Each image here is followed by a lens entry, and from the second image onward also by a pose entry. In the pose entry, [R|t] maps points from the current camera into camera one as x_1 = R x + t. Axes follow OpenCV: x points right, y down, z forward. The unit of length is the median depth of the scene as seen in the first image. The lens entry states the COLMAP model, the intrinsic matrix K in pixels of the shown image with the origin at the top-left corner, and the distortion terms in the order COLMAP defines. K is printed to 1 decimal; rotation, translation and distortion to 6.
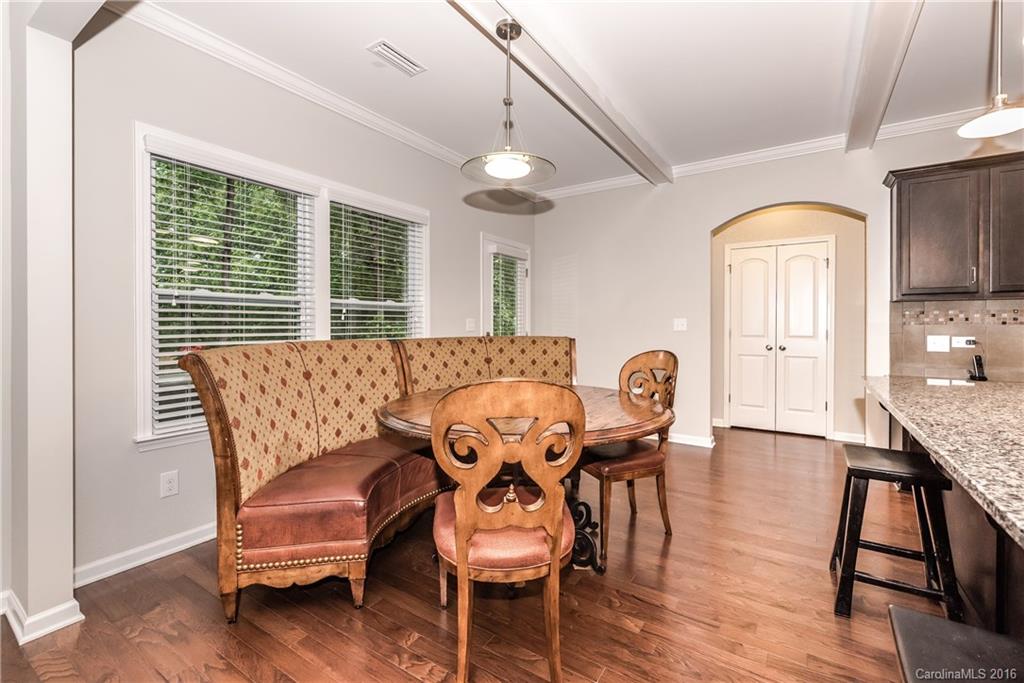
lens RADIAL K [[443.7, 0, 505.5], [0, 443.7, 332.0], [0, 0, 1]] dist [0.001366, -0.000954]
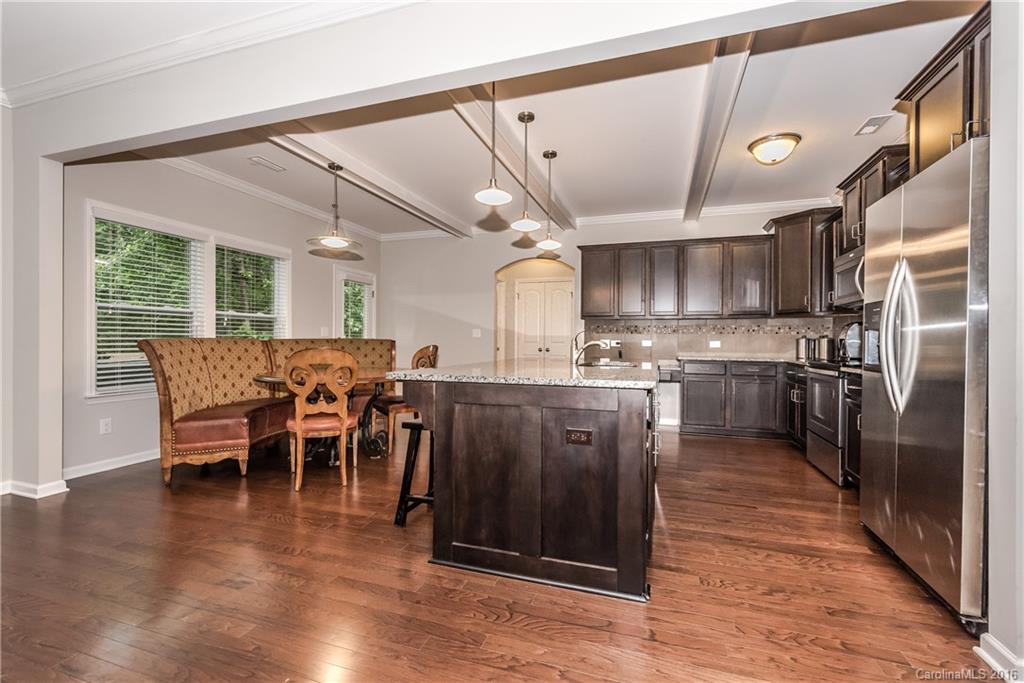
lens RADIAL K [[443.7, 0, 512.3], [0, 443.7, 344.3], [0, 0, 1]] dist [0.001366, -0.000954]
pose [[0.962819, 0.004013, 0.270119, 0.185717], [-0.002761, 0.999984, -0.005013, 0.048125], [-0.270135, 0.004080, 0.962814, -0.815363]]
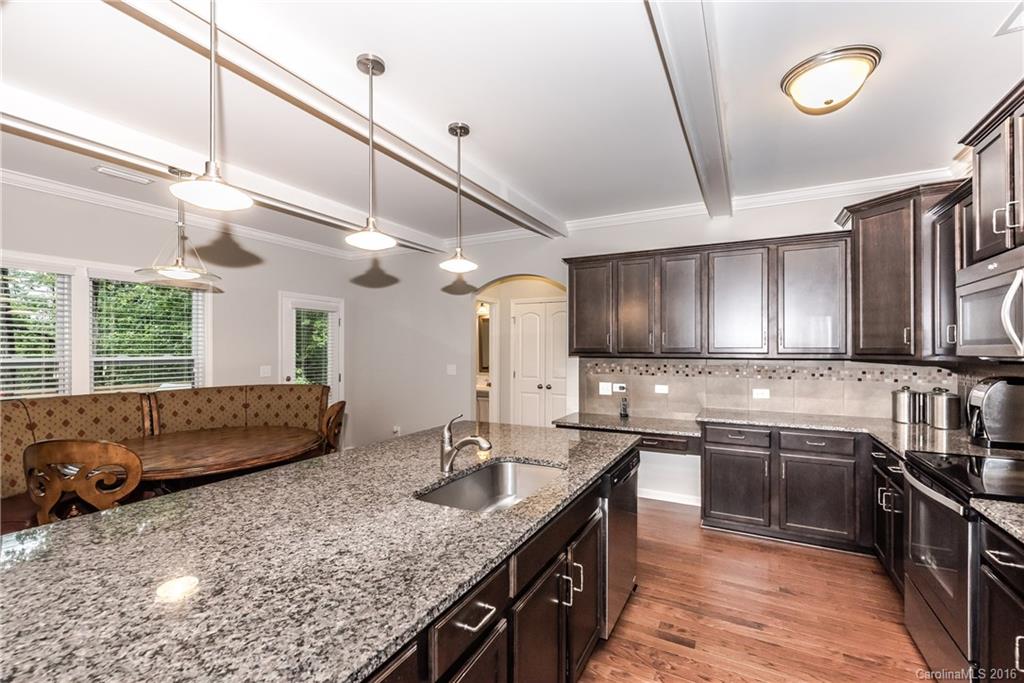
lens RADIAL K [[443.7, 0, 508.9], [0, 443.7, 348.1], [0, 0, 1]] dist [0.001366, -0.000954]
pose [[0.995231, 0.001091, 0.097545, 0.751485], [0.000208, 0.999911, -0.013311, -0.103335], [-0.097551, 0.013268, 0.995142, -0.388429]]
